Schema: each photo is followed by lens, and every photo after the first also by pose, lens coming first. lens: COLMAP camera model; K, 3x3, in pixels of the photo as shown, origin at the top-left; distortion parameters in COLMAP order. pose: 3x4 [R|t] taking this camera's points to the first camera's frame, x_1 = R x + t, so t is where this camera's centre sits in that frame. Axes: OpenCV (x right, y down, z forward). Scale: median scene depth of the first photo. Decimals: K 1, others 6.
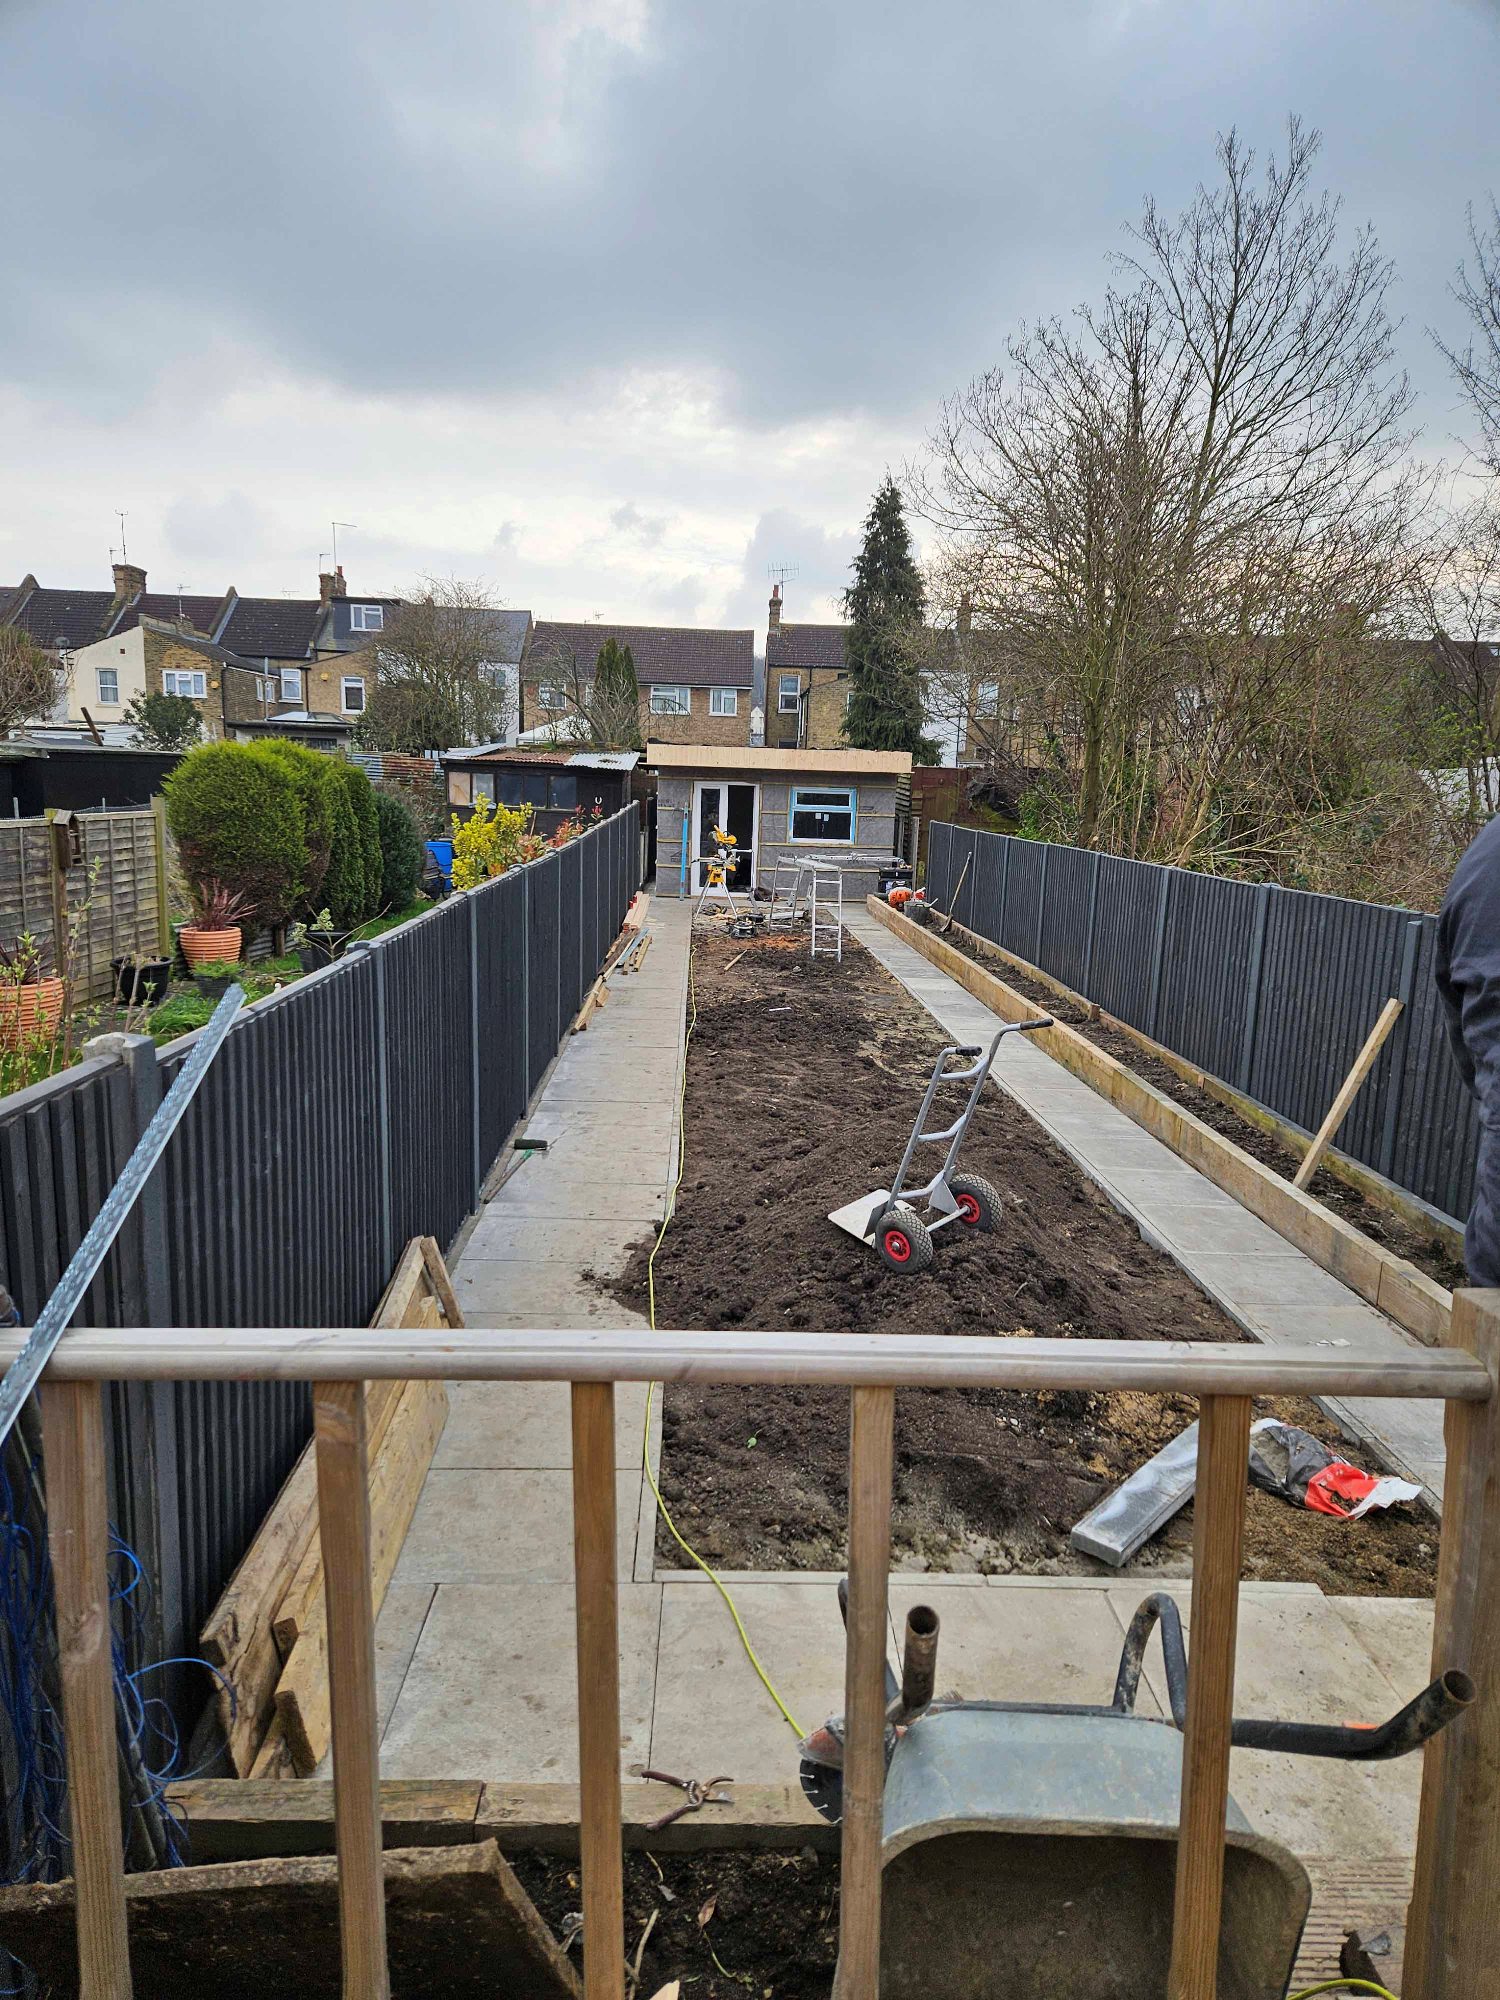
lens RADIAL K [[1310.5, 0, 750.0], [0, 1310.5, 1000.0], [0, 0, 1]] dist [0.092791, -0.073519]
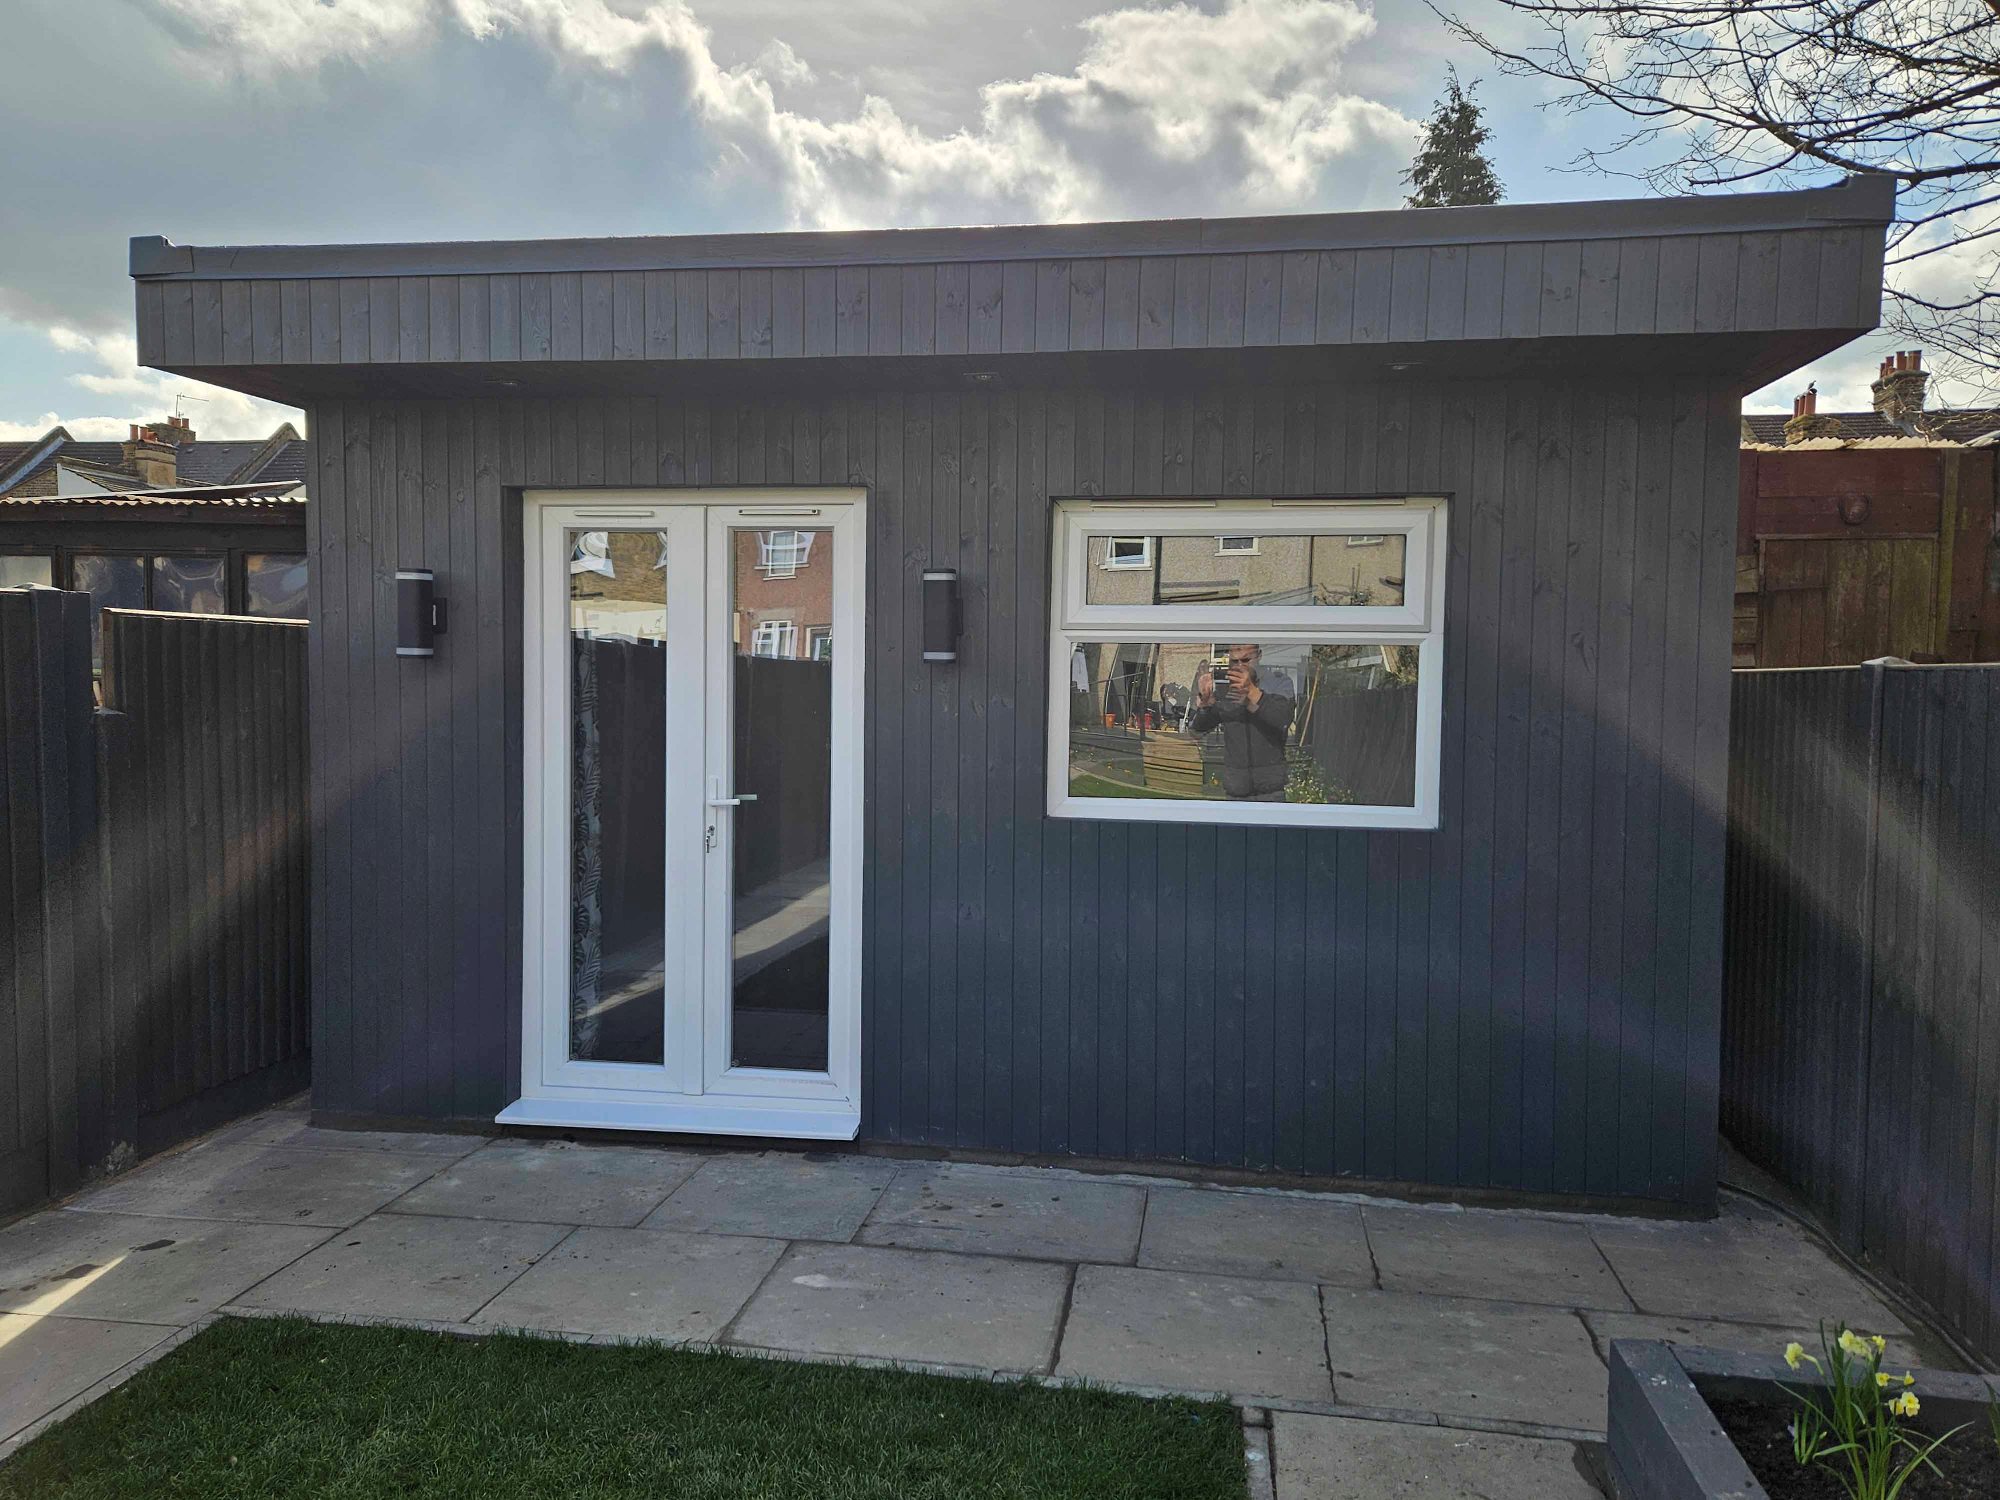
lens RADIAL K [[1427.8, 0, 1000.0], [0, 1427.8, 750.0], [0, 0, 1]] dist [0.083101, -0.056856]
pose [[0.982195, -0.013066, -0.187408, 0.030167], [-0.008772, 0.993301, -0.115225, -0.055254], [0.187658, 0.114817, 0.975501, 0.416858]]
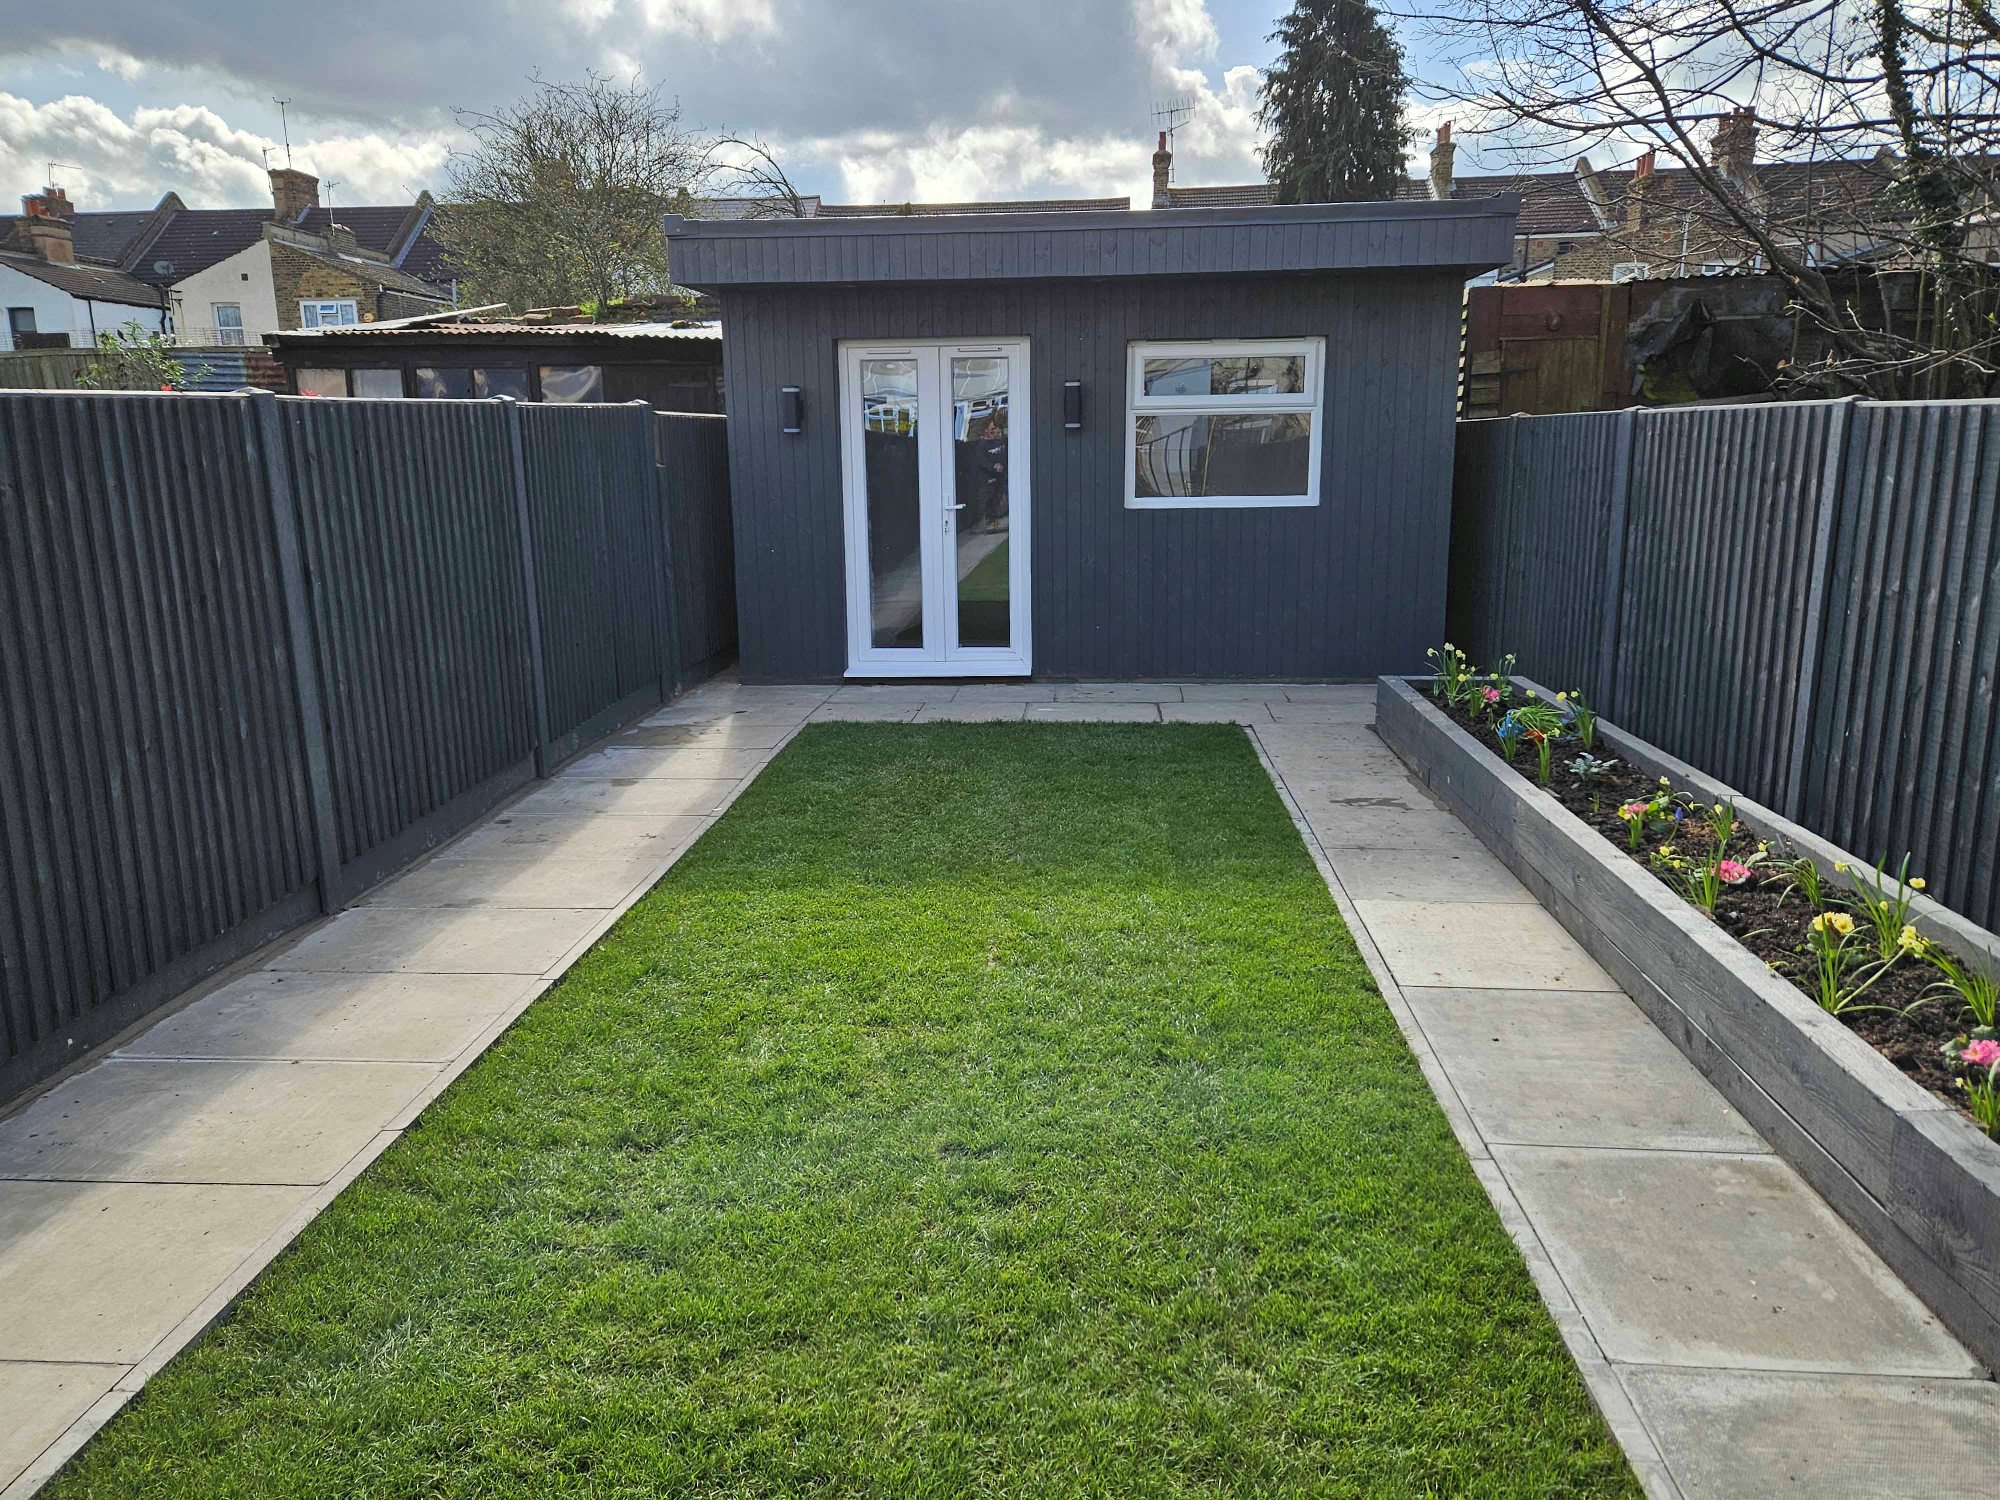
lens RADIAL K [[1427.8, 0, 1000.0], [0, 1427.8, 750.0], [0, 0, 1]] dist [0.083101, -0.056856]
pose [[0.993129, -0.026017, -0.114094, 0.019486], [0.031448, 0.998443, 0.046063, -0.038991], [0.112718, -0.049335, 0.992401, 0.319157]]
